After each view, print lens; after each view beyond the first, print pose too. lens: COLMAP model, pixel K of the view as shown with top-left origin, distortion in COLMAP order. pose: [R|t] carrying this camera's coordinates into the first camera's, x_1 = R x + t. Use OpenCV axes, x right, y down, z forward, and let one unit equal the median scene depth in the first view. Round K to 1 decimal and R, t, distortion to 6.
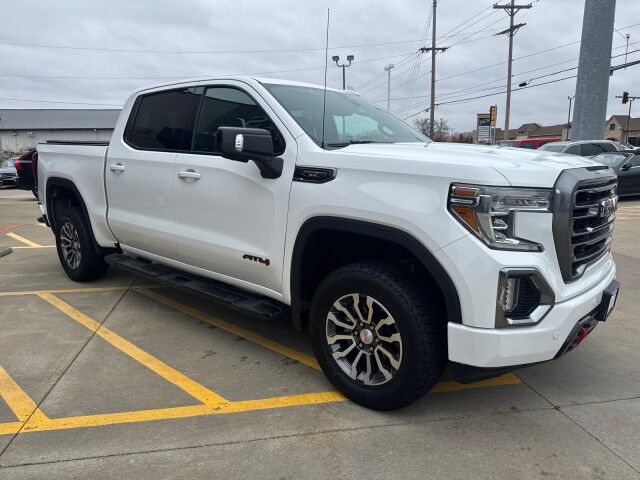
lens RADIAL K [[448.2, 0, 320.5], [0, 448.2, 237.0], [0, 0, 1]] dist [0.070274, -0.089603]
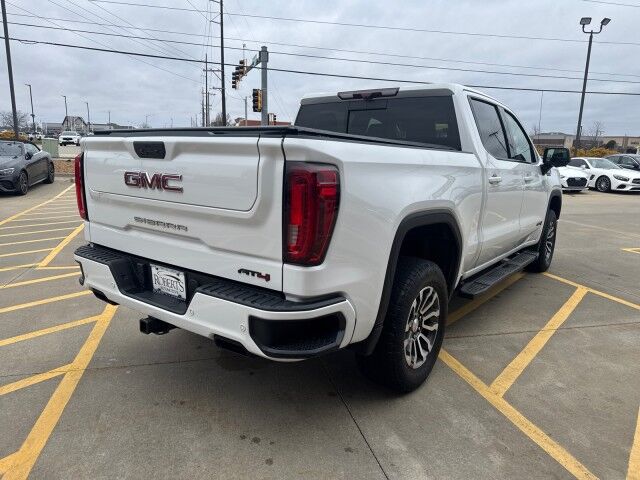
lens RADIAL K [[448.2, 0, 320.5], [0, 448.2, 237.0], [0, 0, 1]] dist [0.070274, -0.089603]
pose [[-0.065170, -0.184617, 0.980647, -1.988654], [0.154795, 0.968970, 0.192706, -0.404827], [-0.985795, 0.164358, -0.034570, 2.085807]]
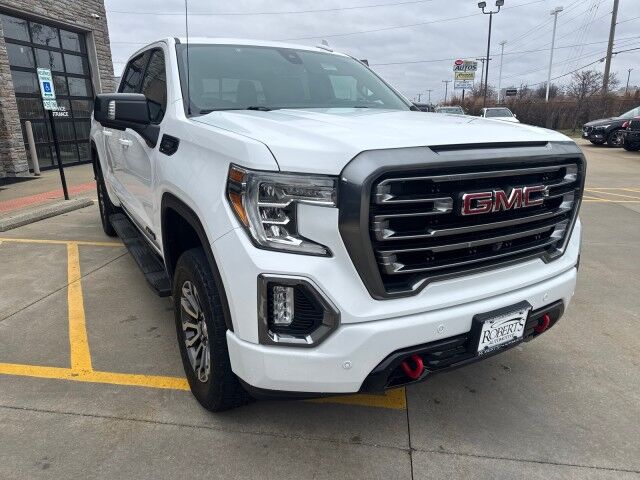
lens RADIAL K [[453.4, 0, 316.2], [0, 453.4, 241.1], [0, 0, 1]] dist [0.006684, -0.001973]
pose [[0.944756, 0.087570, -0.315860, 0.553808], [-0.058535, 0.993235, 0.100286, -0.055143], [0.322505, -0.076257, 0.943491, 0.211918]]
